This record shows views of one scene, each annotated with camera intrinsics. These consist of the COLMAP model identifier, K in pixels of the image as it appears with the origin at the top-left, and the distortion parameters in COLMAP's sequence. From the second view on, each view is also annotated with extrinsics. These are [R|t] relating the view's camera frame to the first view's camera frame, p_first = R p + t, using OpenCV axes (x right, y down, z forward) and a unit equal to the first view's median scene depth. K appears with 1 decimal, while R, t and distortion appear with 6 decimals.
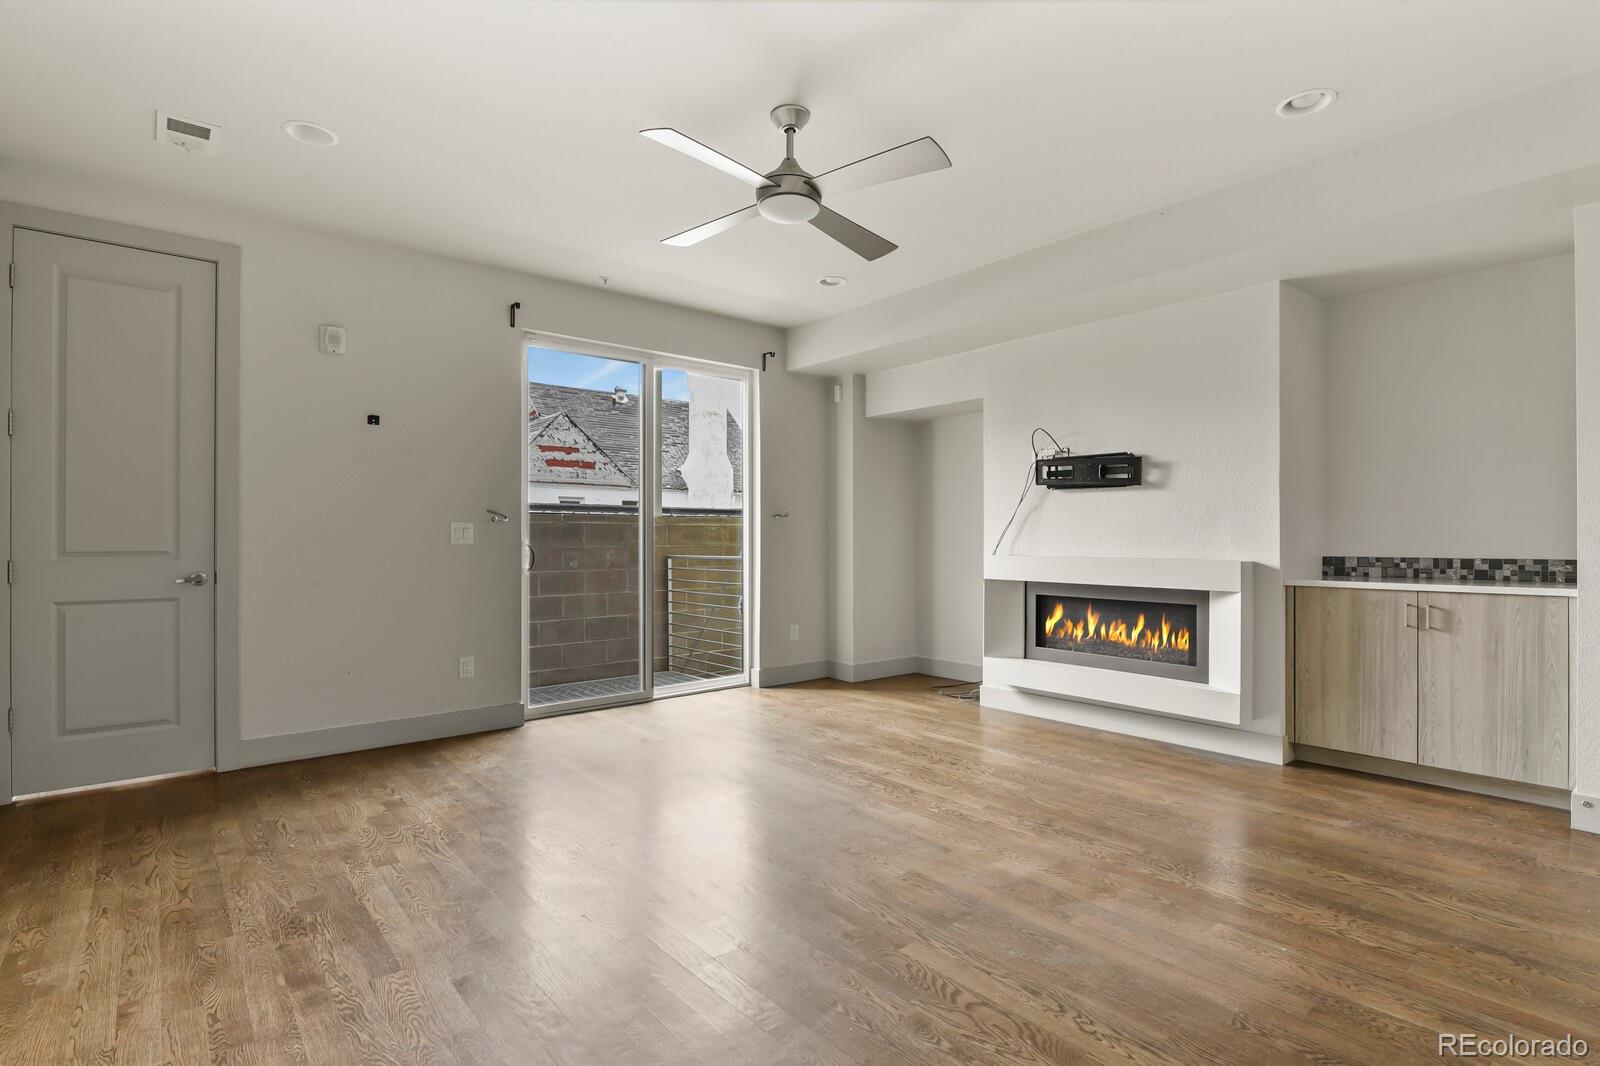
lens RADIAL K [[775.0, 0, 803.0], [0, 775.0, 541.3], [0, 0, 1]] dist [-0.007704, -0.004371]
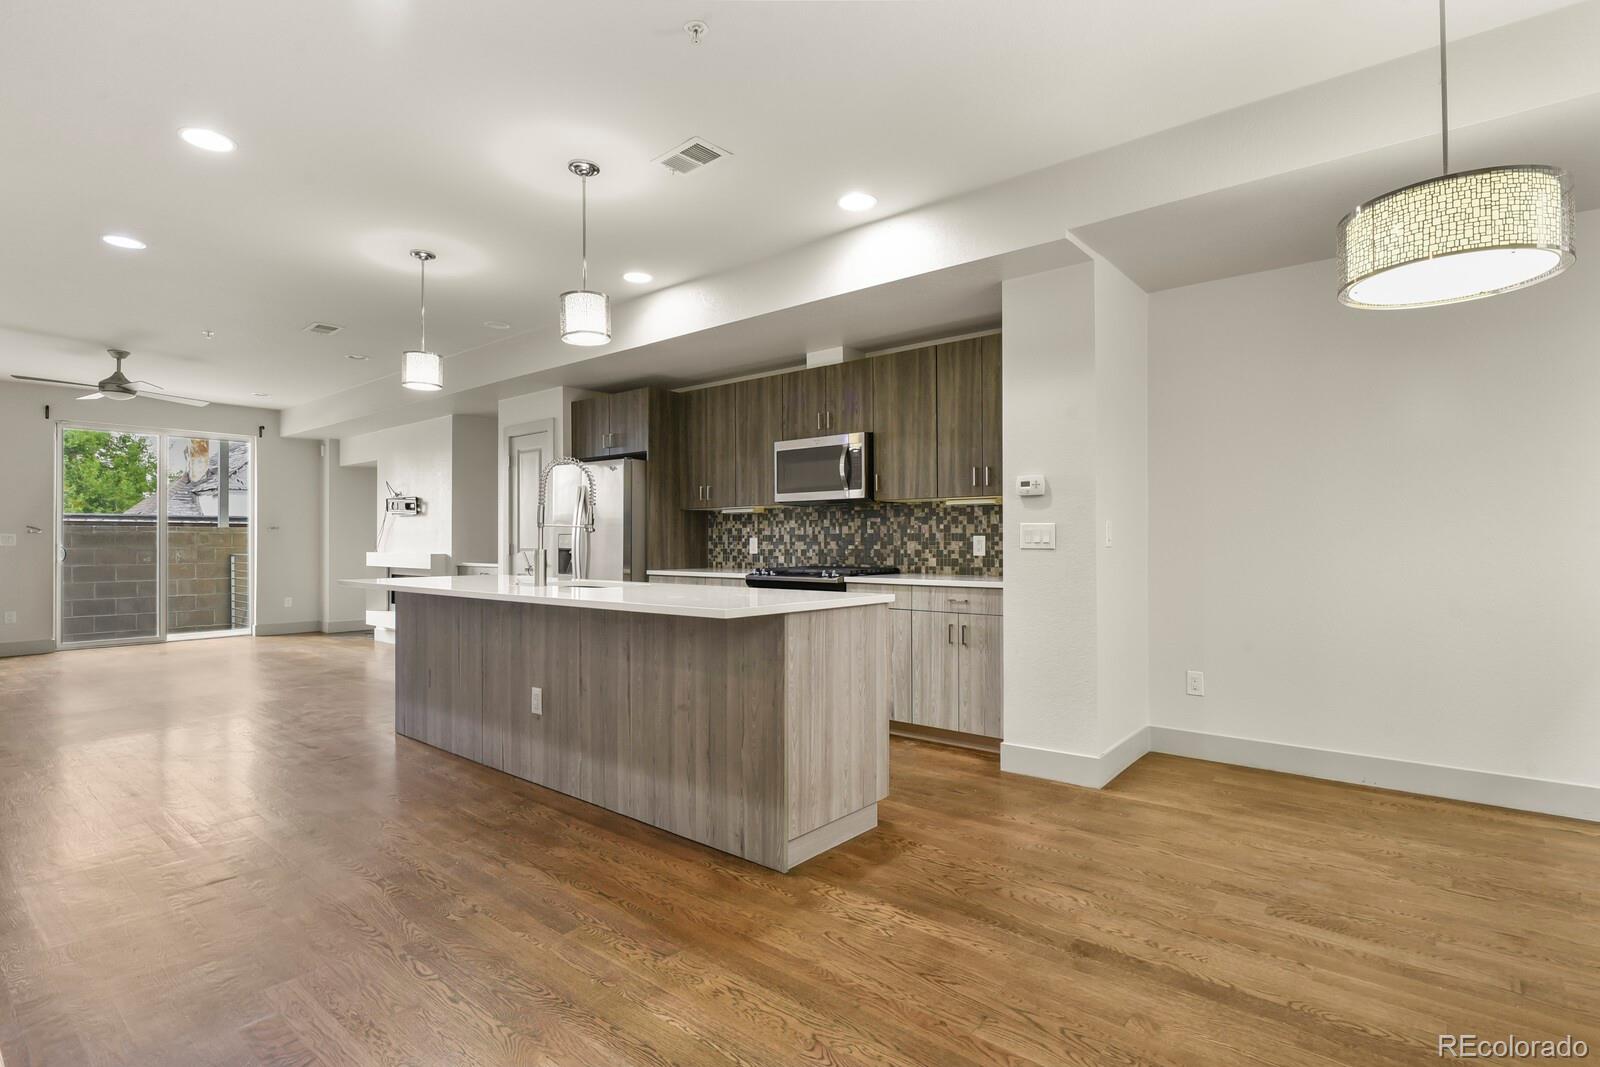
lens RADIAL K [[775.0, 0, 803.7], [0, 775.0, 538.1], [0, 0, 1]] dist [-0.007704, -0.004371]
pose [[0.983301, 0.000567, 0.181987, 1.084734], [0.001210, 0.999953, -0.009654, 0.005172], [-0.181984, 0.009713, 0.983254, -1.089353]]
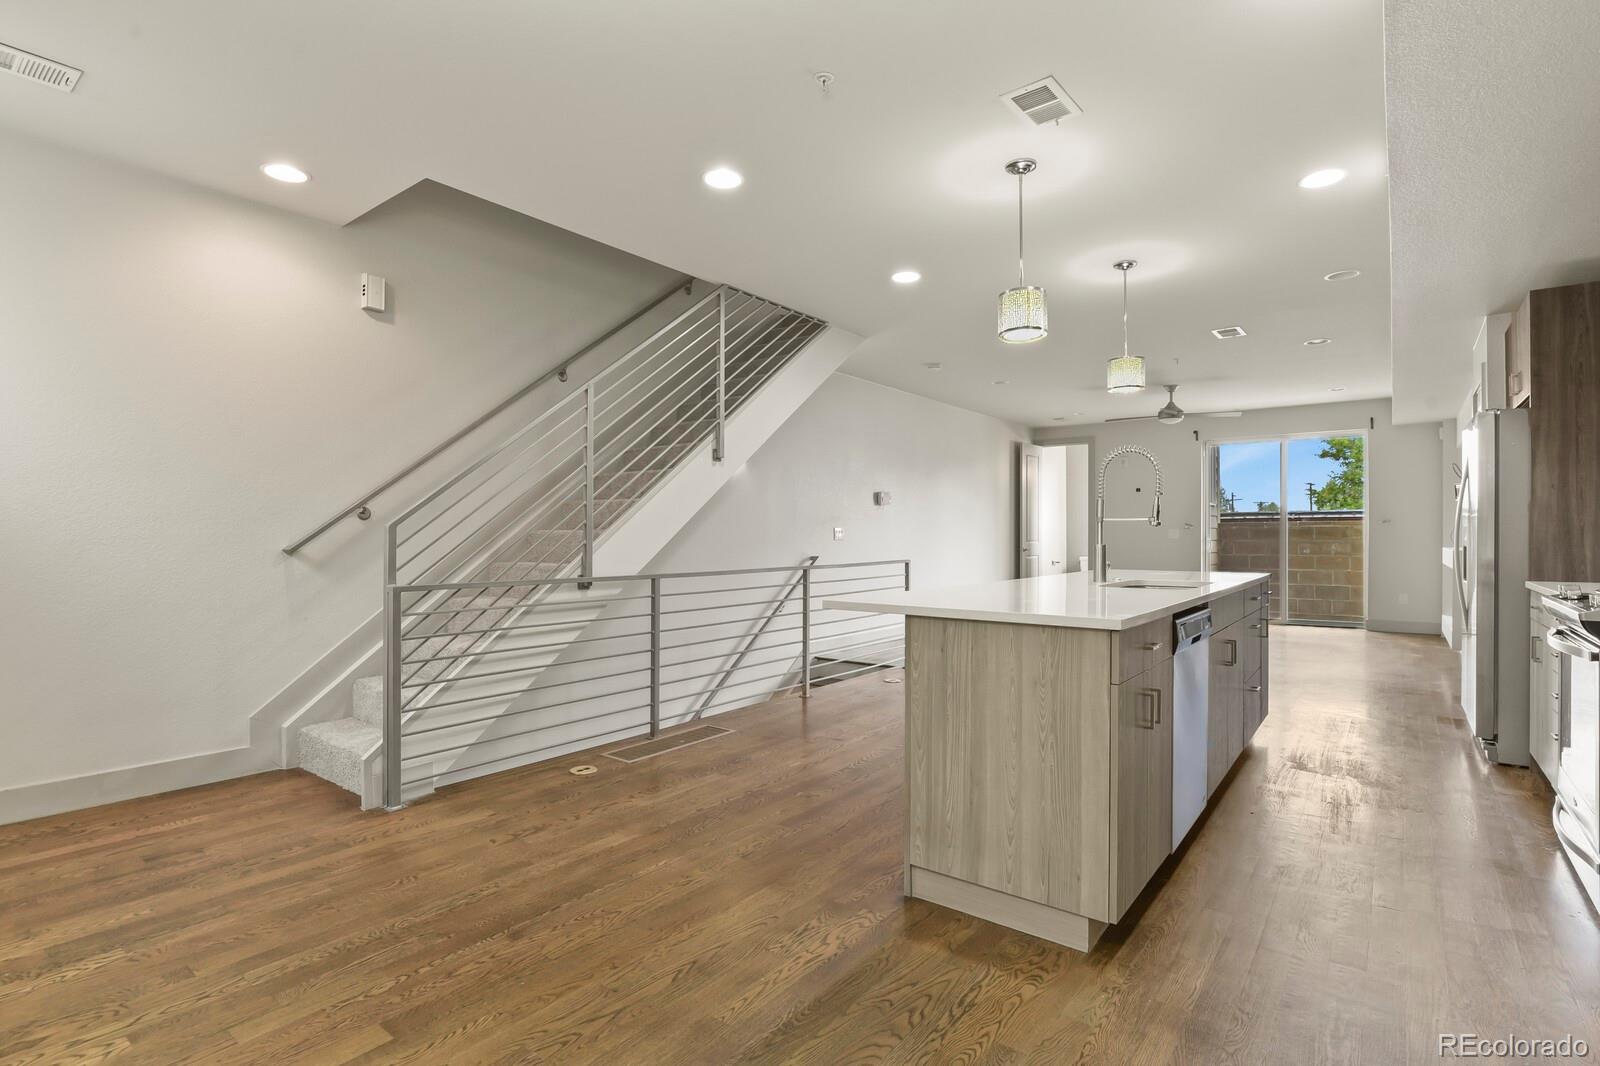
lens RADIAL K [[775.0, 0, 801.6], [0, 775.0, 537.1], [0, 0, 1]] dist [-0.007704, -0.004371]
pose [[0.212250, 0.000528, -0.977215, 1.753374], [-0.002160, 0.999998, 0.000072, 0.001805], [0.977213, 0.002095, 0.212251, -0.655110]]
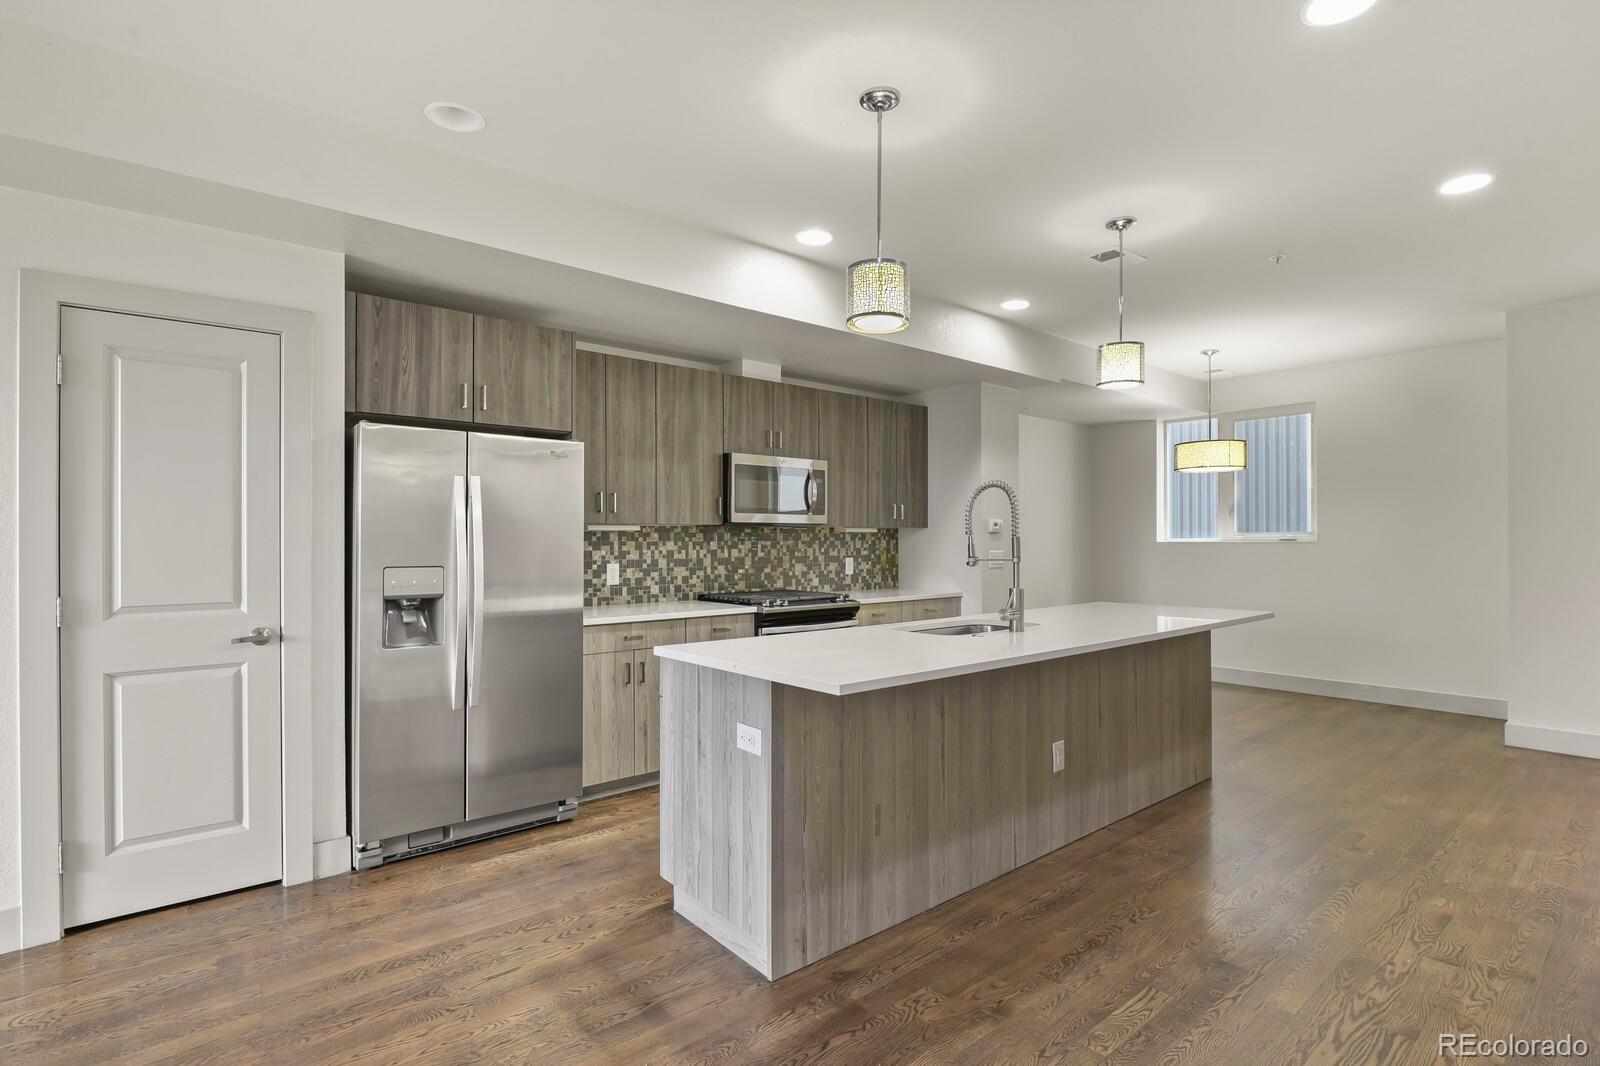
lens RADIAL K [[775.0, 0, 803.3], [0, 775.0, 537.7], [0, 0, 1]] dist [-0.007704, -0.004371]
pose [[-0.003645, 0.004242, 0.999984, 0.155977], [0.006098, 0.999973, -0.004220, -0.040200], [-0.999975, 0.006082, -0.003671, 0.095823]]
